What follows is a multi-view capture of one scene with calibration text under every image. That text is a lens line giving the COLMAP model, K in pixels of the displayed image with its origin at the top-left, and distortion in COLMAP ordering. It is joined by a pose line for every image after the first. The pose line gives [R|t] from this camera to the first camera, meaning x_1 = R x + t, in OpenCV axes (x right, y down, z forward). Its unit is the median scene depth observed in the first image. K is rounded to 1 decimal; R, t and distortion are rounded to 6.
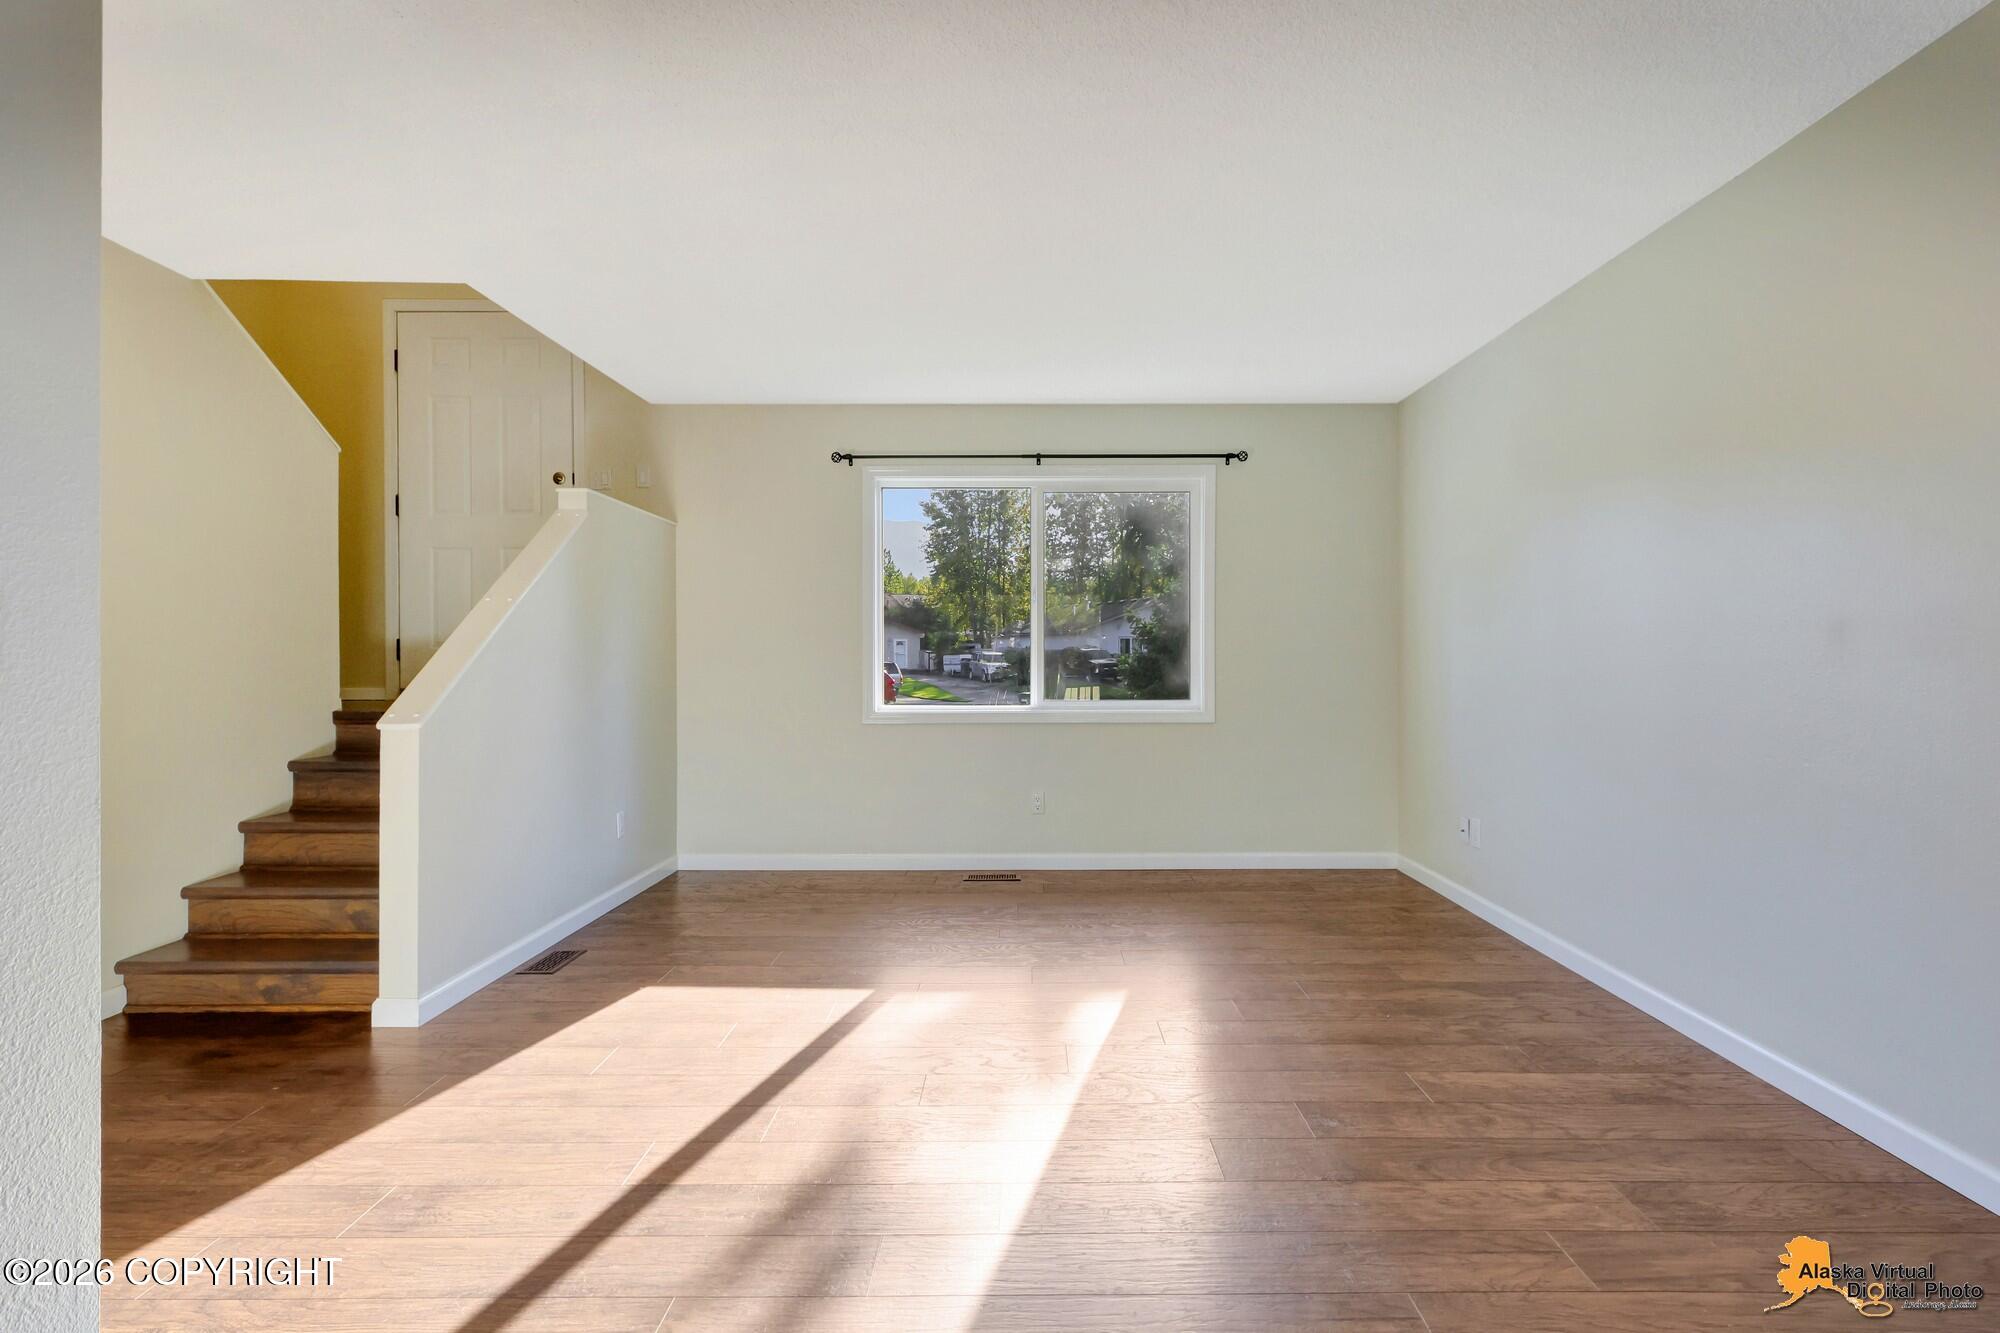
lens RADIAL K [[1037.8, 0, 1023.8], [0, 1037.8, 661.1], [0, 0, 1]] dist [0.005870, 0.000614]
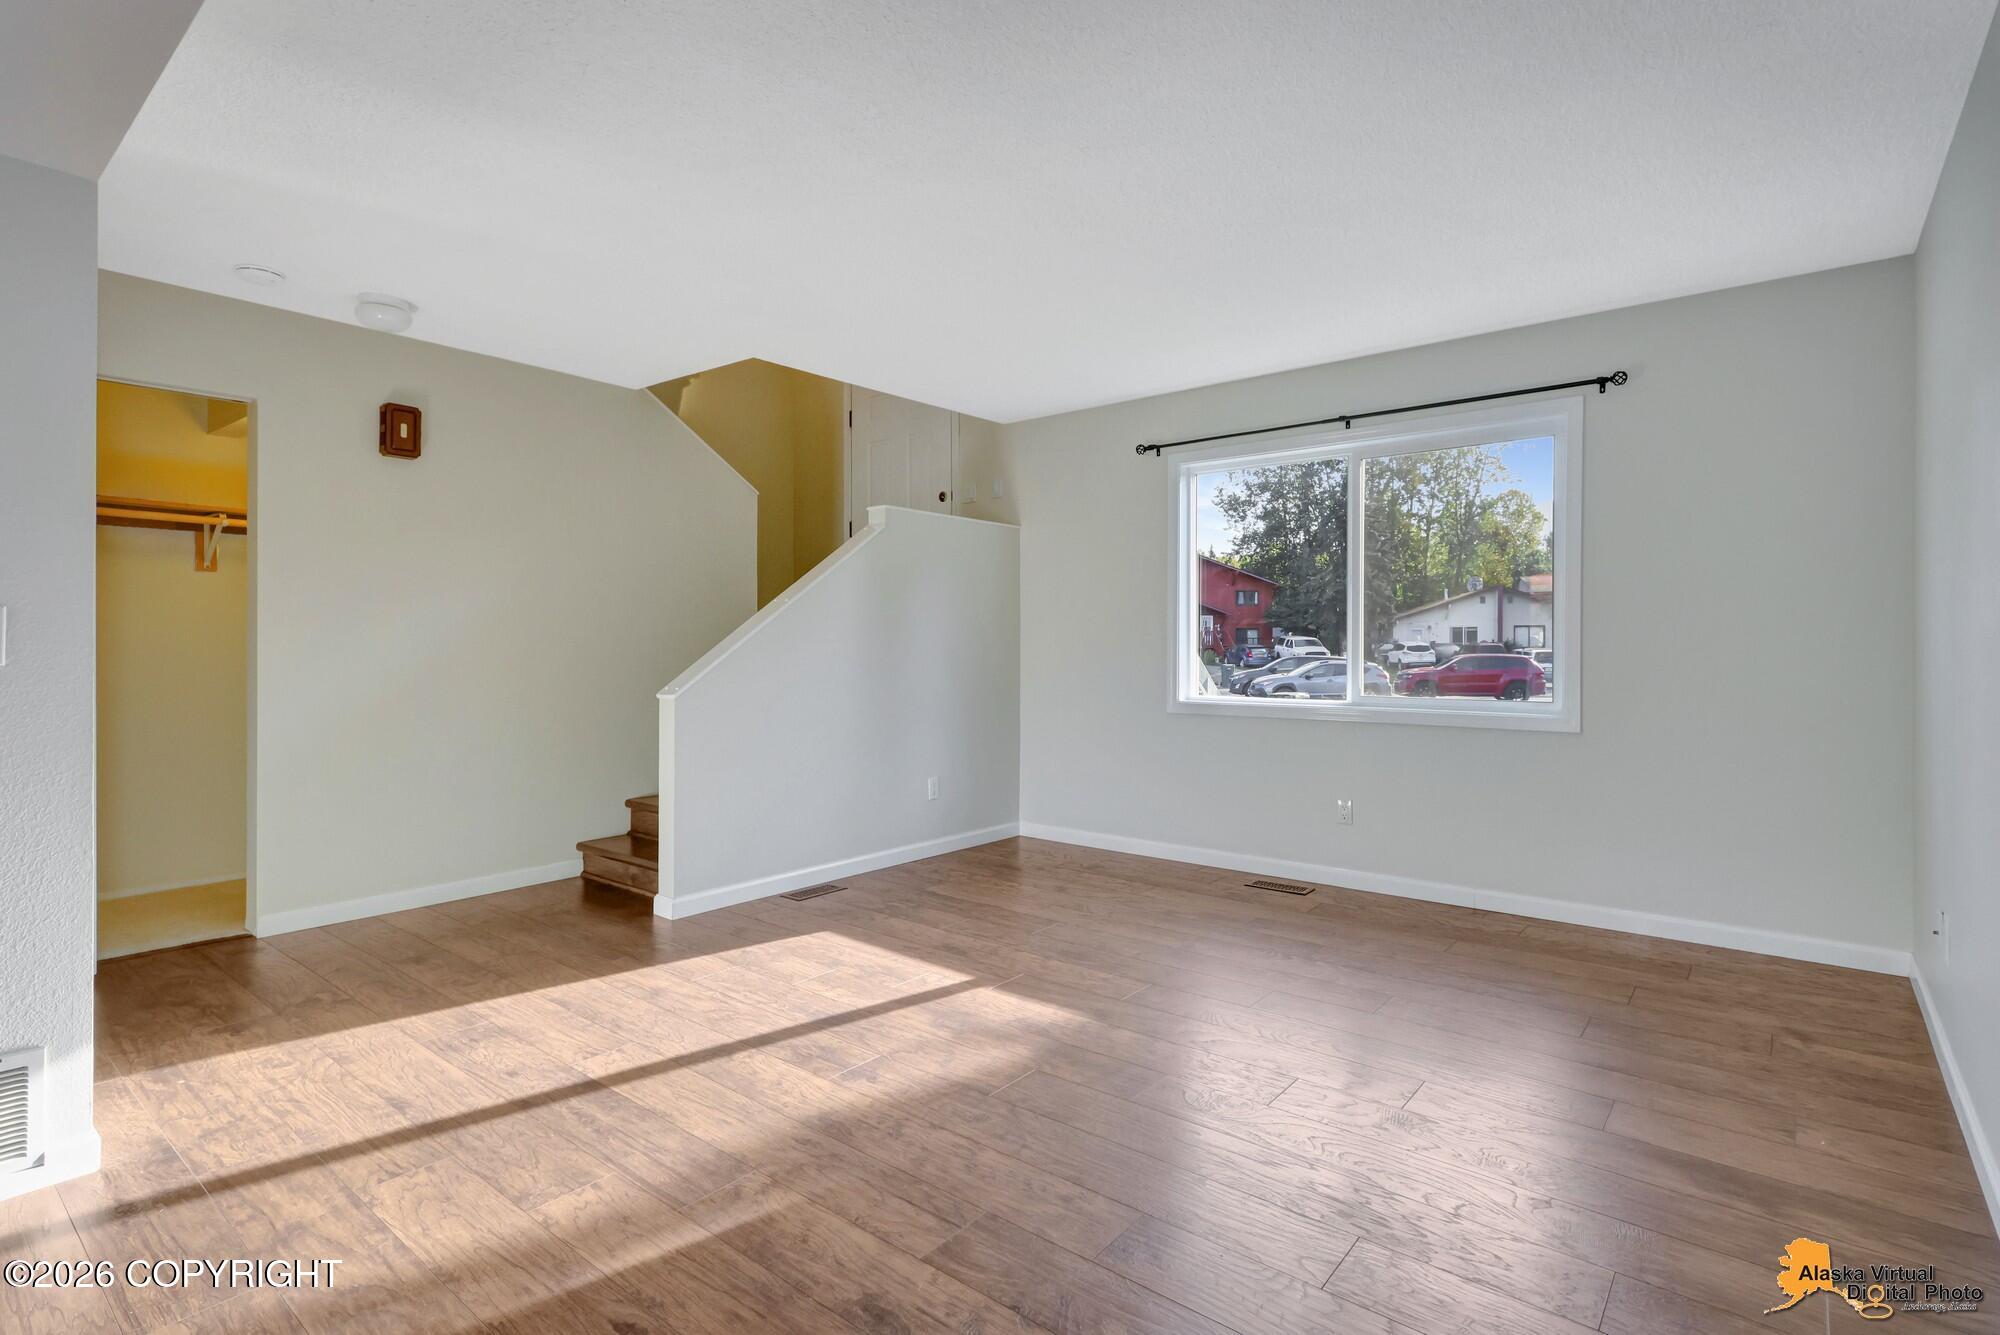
lens RADIAL K [[968.0, 0, 984.6], [0, 968.0, 652.0], [0, 0, 1]] dist [0.009706, -0.001044]
pose [[0.768788, 0.006427, -0.639471, 0.425058], [-0.004608, 0.999979, 0.004510, -0.002197], [0.639487, -0.000521, 0.768802, 0.237927]]
